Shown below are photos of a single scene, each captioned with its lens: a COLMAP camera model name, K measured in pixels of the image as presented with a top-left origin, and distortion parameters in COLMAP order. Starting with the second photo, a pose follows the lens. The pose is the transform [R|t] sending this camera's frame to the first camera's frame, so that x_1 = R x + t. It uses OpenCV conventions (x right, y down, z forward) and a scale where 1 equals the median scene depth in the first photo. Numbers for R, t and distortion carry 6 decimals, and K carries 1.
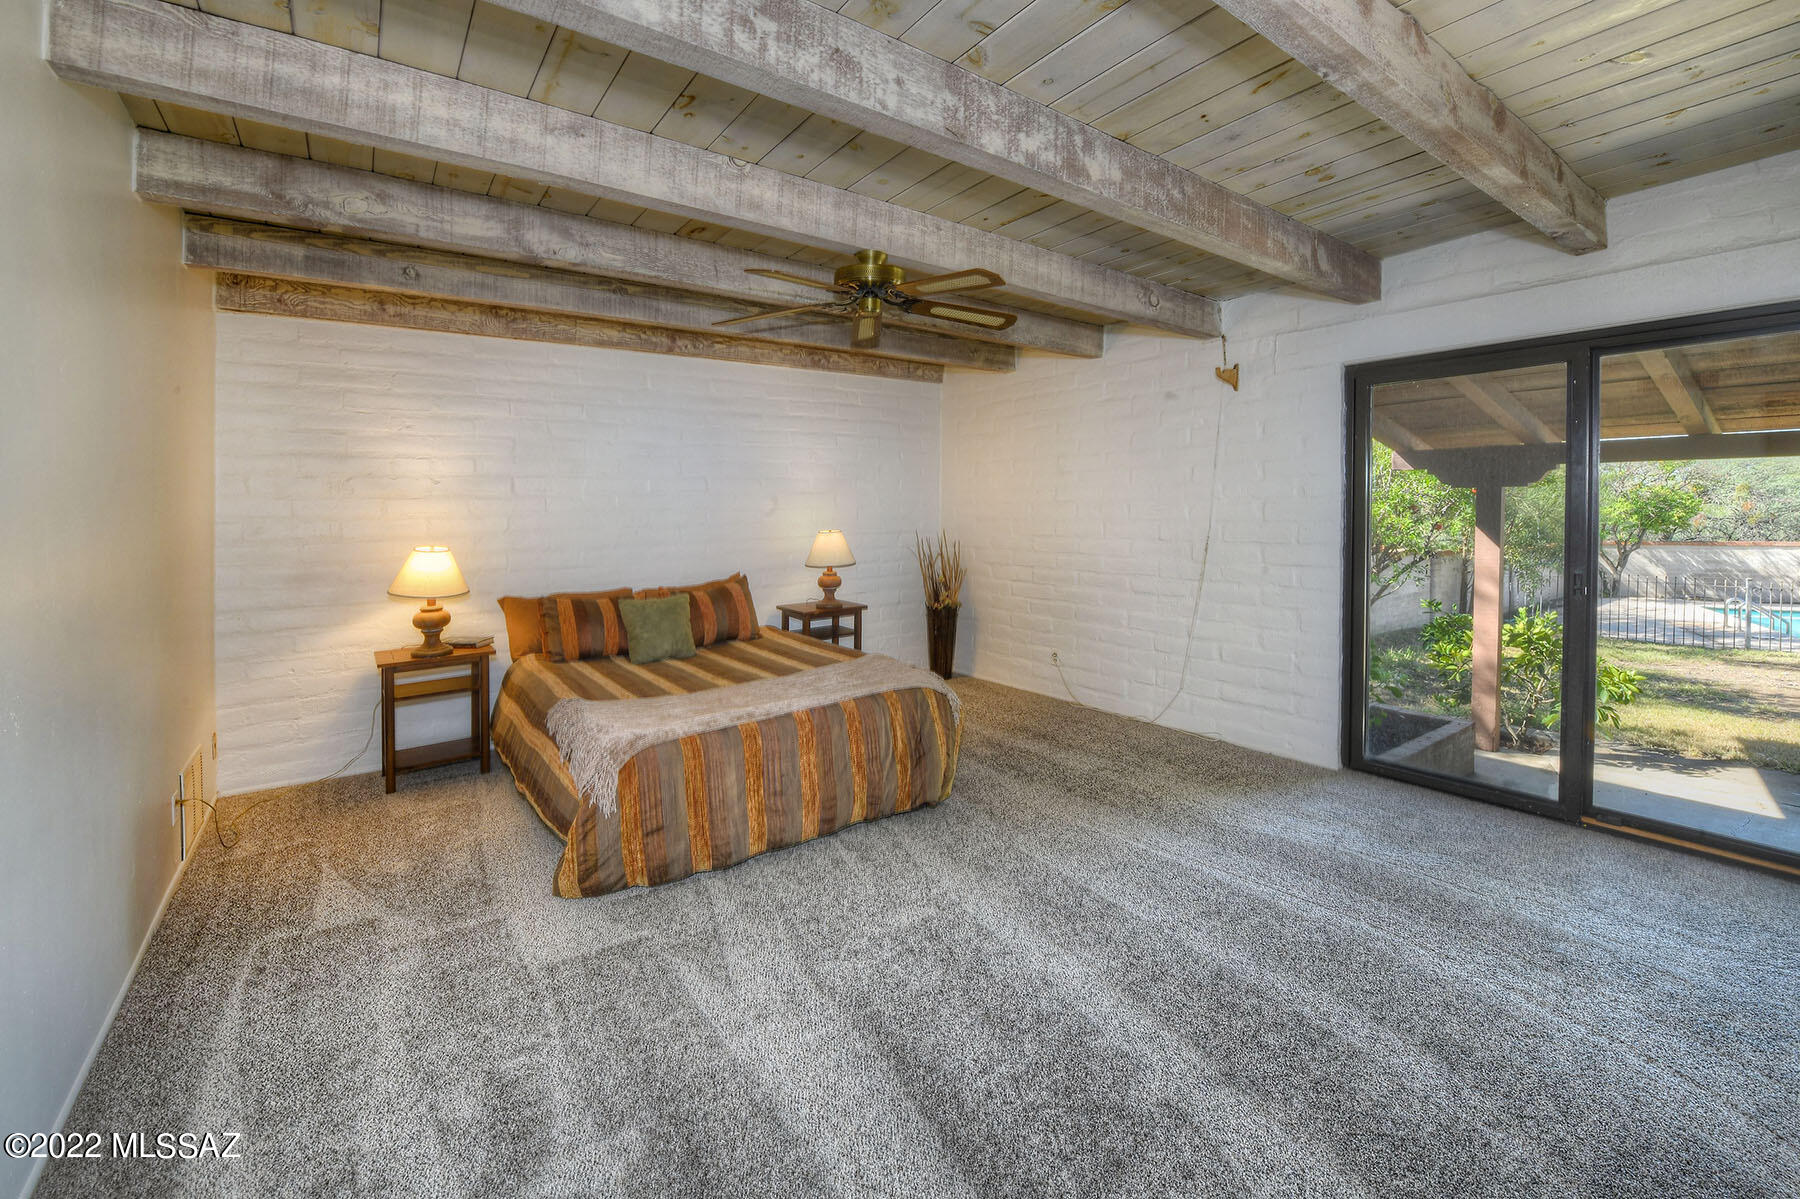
lens RADIAL K [[803.8, 0, 899.6], [0, 803.8, 516.3], [0, 0, 1]] dist [-0.000332, -0.012854]
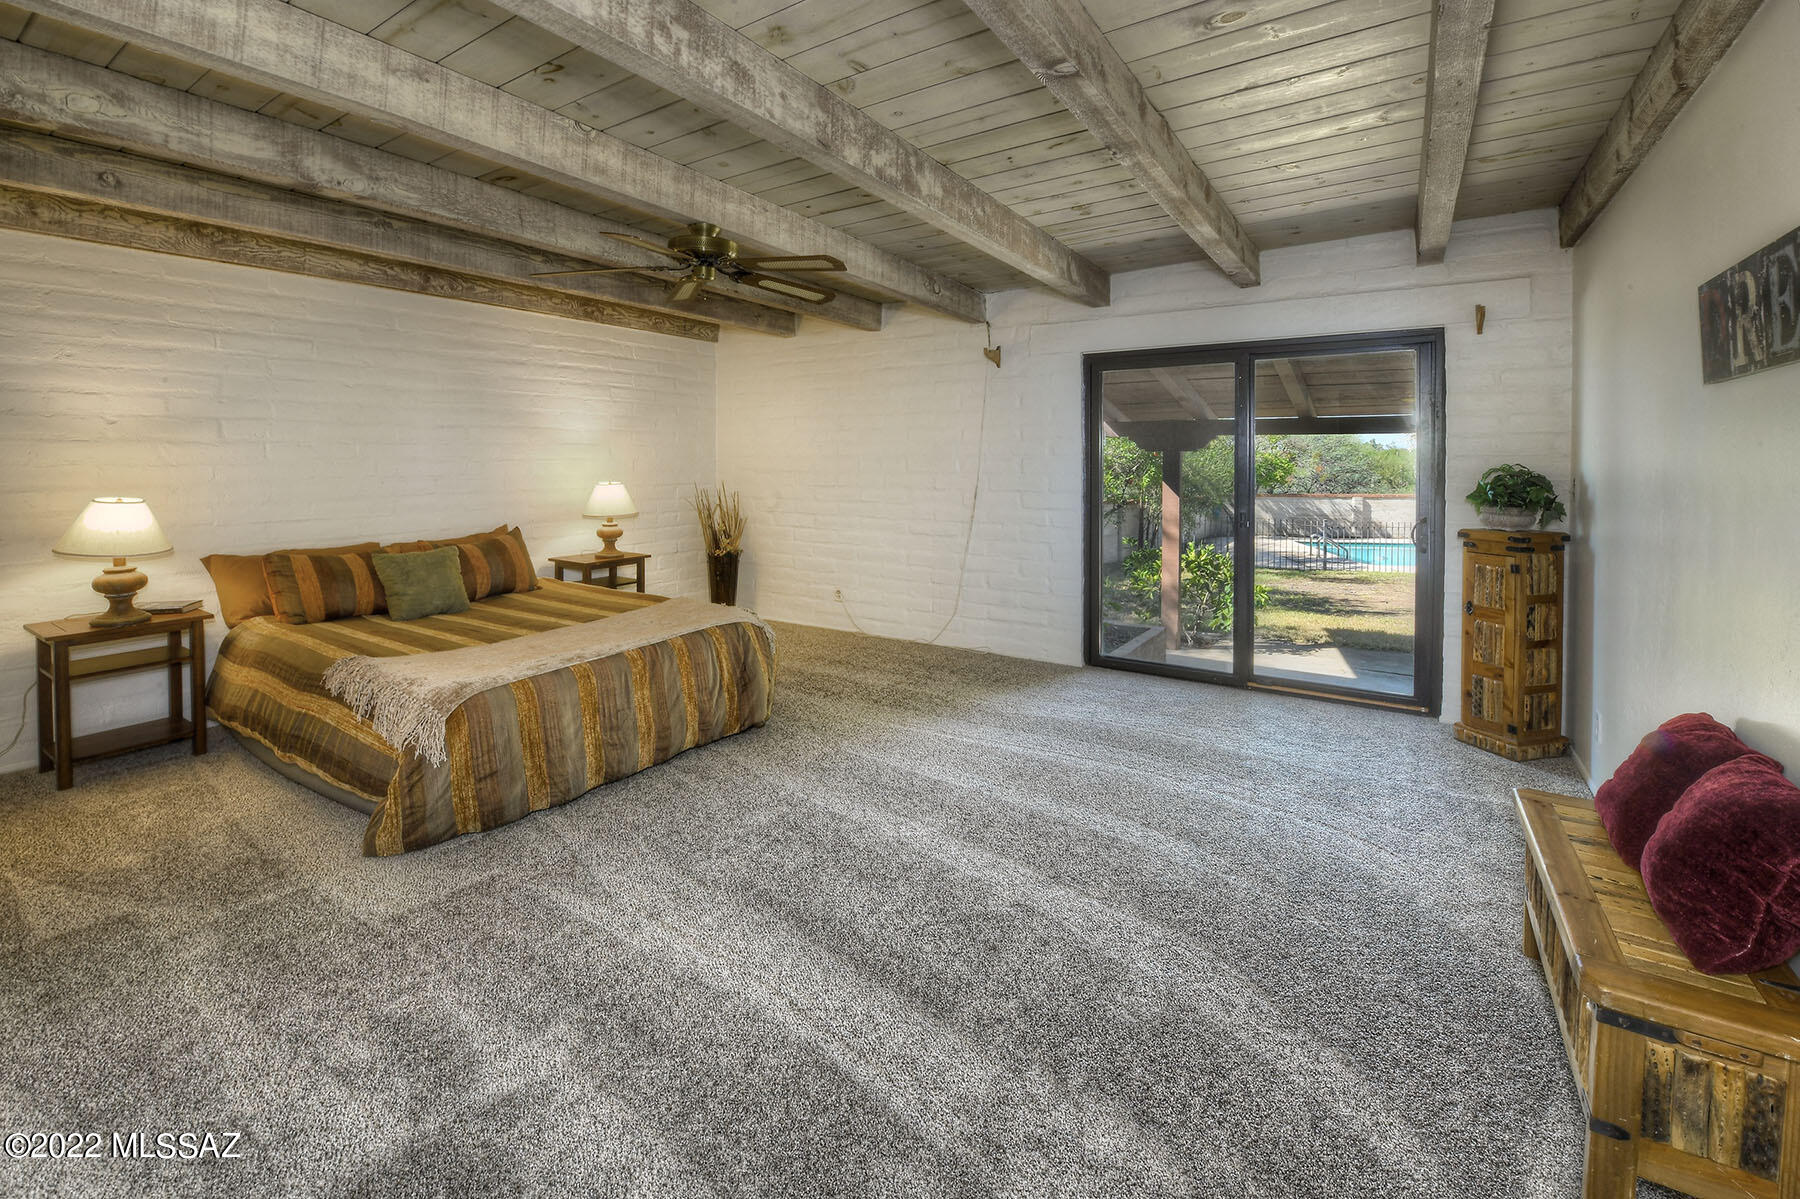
lens RADIAL K [[761.3, 0, 900.2], [0, 761.3, 458.2], [0, 0, 1]] dist [0.000138, -0.009679]
pose [[0.947648, 0.014812, 0.318973, -0.113390], [-0.009532, 0.999791, -0.018108, 0.005621], [-0.319175, 0.014120, 0.947591, -0.065142]]
